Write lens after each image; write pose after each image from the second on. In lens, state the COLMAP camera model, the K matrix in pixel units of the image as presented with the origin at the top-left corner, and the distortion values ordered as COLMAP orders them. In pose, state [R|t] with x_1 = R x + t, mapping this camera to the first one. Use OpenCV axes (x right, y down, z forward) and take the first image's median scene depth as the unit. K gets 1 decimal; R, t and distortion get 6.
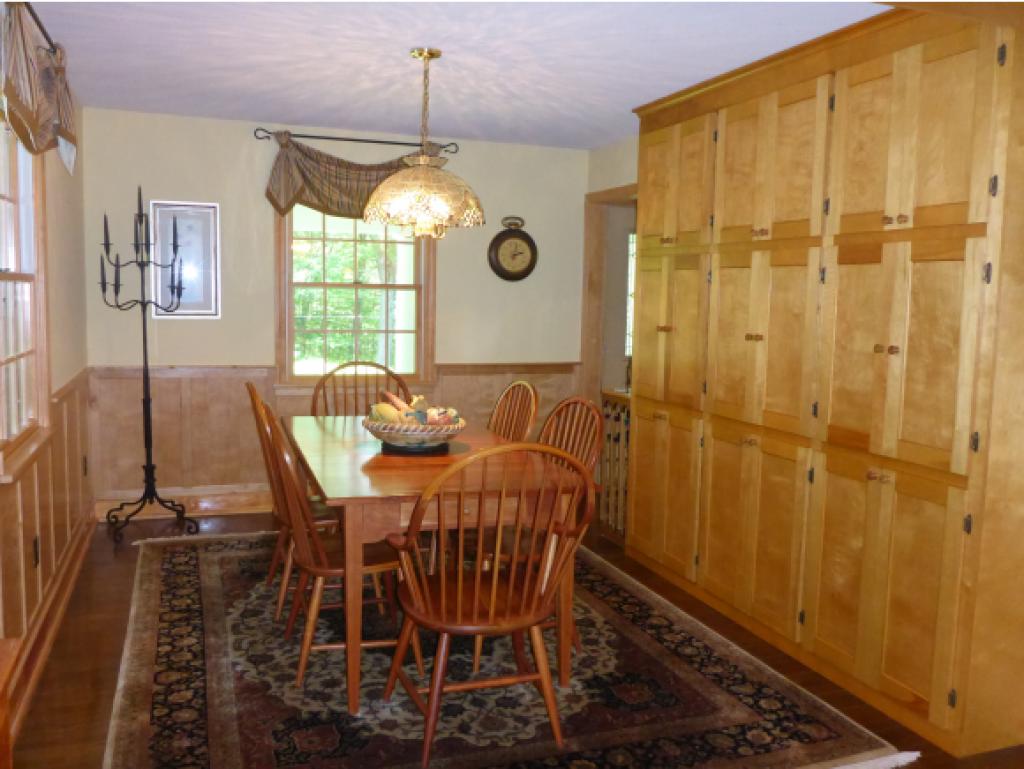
lens RADIAL K [[865.2, 0, 514.1], [0, 865.2, 385.3], [0, 0, 1]] dist [-0.023619, -0.006730]
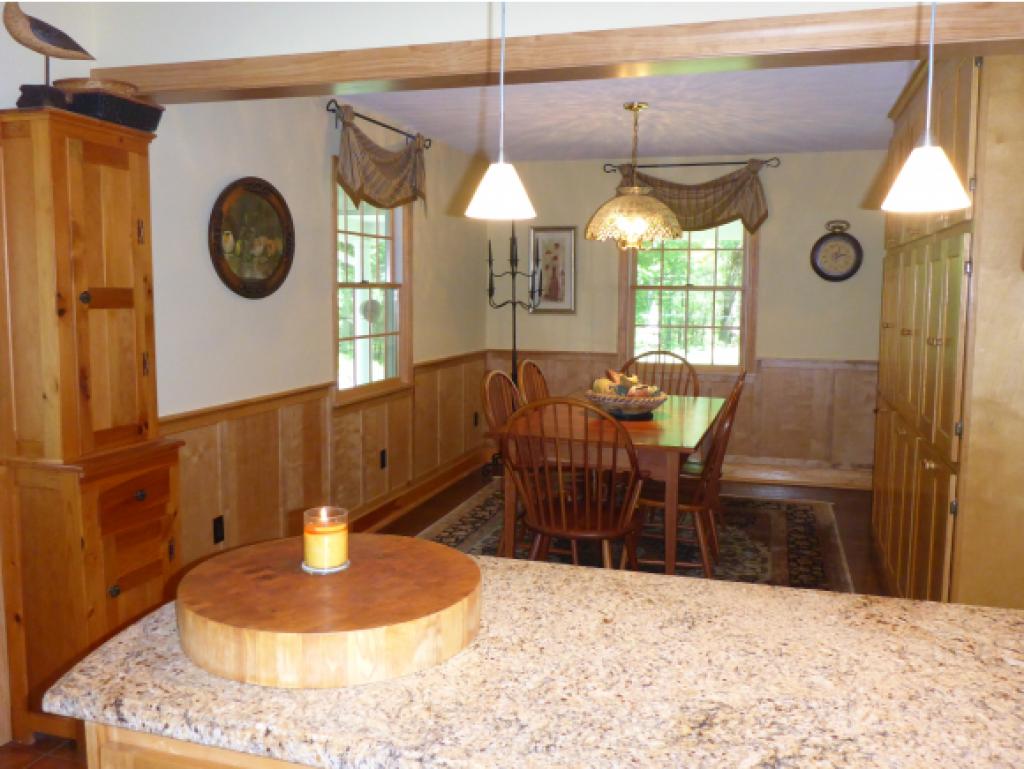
lens RADIAL K [[865.2, 0, 504.6], [0, 865.2, 381.6], [0, 0, 1]] dist [-0.023619, -0.006730]
pose [[0.793902, 0.050132, -0.605975, 0.388436], [-0.055066, 0.998428, 0.010456, 0.014713], [0.605547, 0.025067, 0.795415, -0.090904]]
